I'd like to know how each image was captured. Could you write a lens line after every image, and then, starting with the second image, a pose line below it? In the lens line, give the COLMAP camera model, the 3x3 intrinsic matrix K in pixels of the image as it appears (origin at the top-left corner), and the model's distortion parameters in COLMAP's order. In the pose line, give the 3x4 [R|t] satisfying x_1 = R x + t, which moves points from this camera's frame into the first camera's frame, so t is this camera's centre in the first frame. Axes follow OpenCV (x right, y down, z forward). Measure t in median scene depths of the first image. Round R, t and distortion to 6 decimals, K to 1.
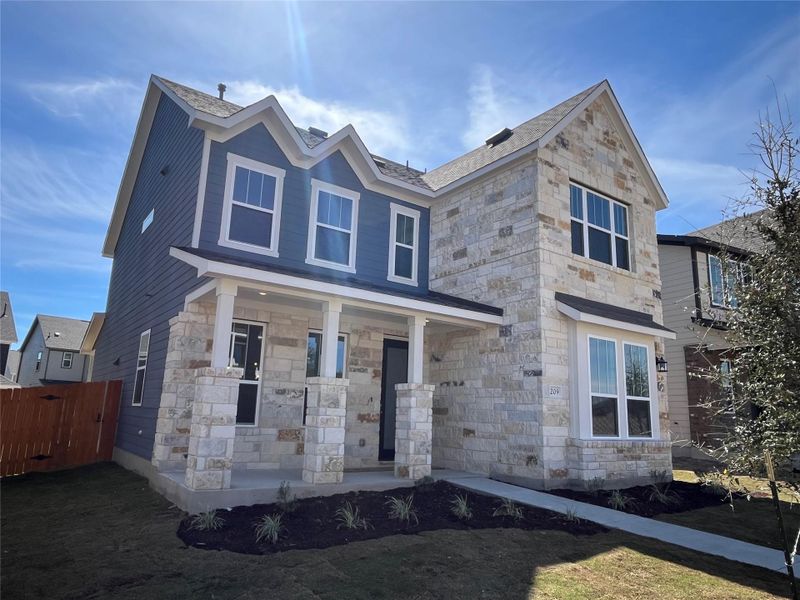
lens RADIAL K [[540.2, 0, 399.4], [0, 540.2, 300.8], [0, 0, 1]] dist [0.003264, 0.000565]
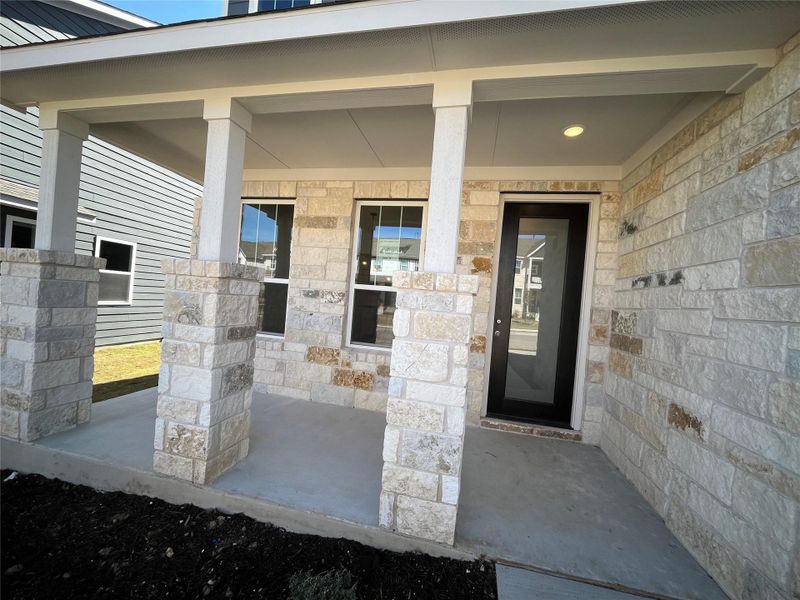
lens RADIAL K [[329.1, 0, 398.0], [0, 329.1, 300.9], [0, 0, 1]] dist [-0.001747, -0.000112]
pose [[0.661140, 0.022446, -0.749926, 0.174247], [0.101363, 0.987716, 0.118926, 0.137391], [0.743383, -0.154641, 0.650744, 0.801188]]
